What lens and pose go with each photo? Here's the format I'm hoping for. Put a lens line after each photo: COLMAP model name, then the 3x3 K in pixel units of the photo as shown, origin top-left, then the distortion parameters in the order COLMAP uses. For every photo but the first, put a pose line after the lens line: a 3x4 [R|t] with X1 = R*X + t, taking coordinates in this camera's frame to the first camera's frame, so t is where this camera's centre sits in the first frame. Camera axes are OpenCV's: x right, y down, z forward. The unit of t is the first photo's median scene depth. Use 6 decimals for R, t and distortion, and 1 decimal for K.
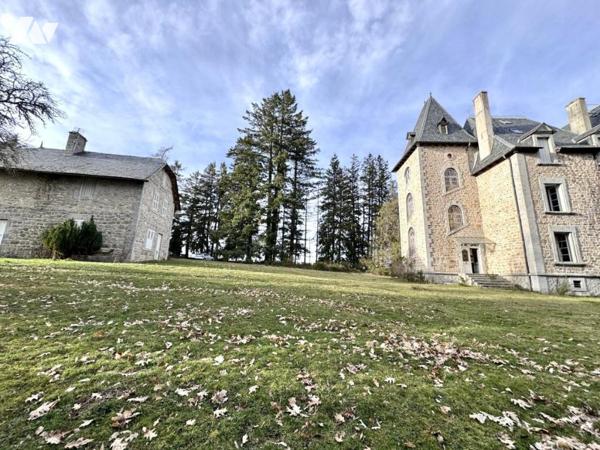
lens RADIAL K [[238.3, 0, 300.0], [0, 238.3, 225.0], [0, 0, 1]] dist [-0.000114, -0.000358]
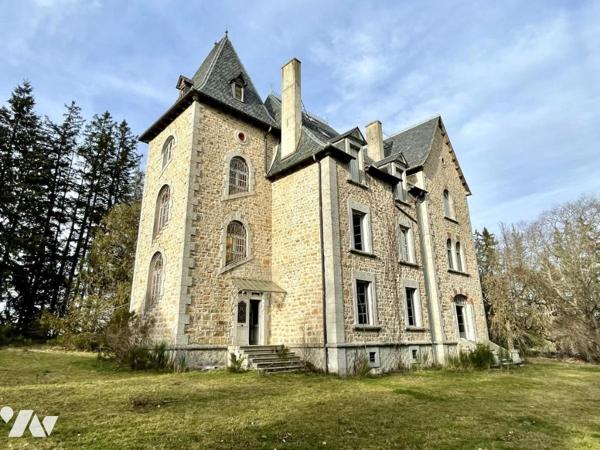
lens RADIAL K [[378.6, 0, 300.0], [0, 378.6, 225.0], [0, 0, 1]] dist [-0.001840, -0.001766]
pose [[0.698334, 0.172269, 0.694733, 0.134595], [-0.113489, 0.984976, -0.130162, 0.026546], [-0.706718, 0.012052, 0.707393, 0.270007]]
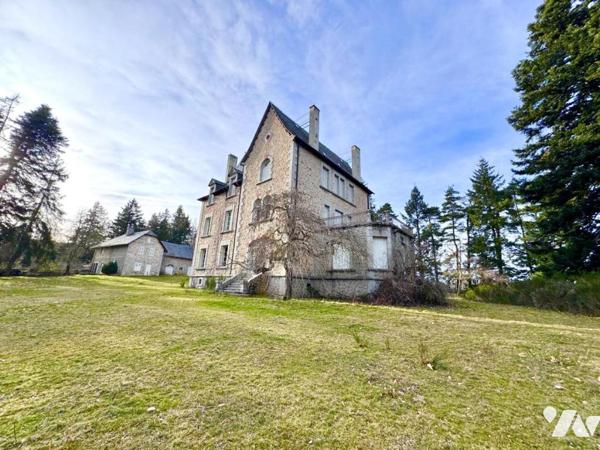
lens RADIAL K [[238.3, 0, 300.0], [0, 238.3, 225.0], [0, 0, 1]] dist [-0.000114, -0.000358]
pose [[0.777354, -0.158318, -0.608816, 2.039080], [0.106389, 0.986958, -0.120810, 0.105106], [0.620002, 0.029141, 0.784059, 0.126418]]
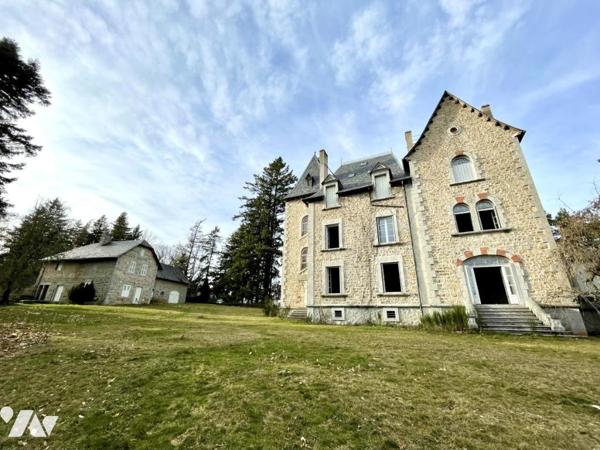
lens RADIAL K [[245.2, 0, 300.0], [0, 245.2, 225.0], [0, 0, 1]] dist [-0.001862, -0.000230]
pose [[0.915967, -0.150690, -0.371883, 1.114622], [0.086728, 0.979246, -0.183181, 0.028179], [0.391768, 0.135535, 0.910026, -0.121890]]
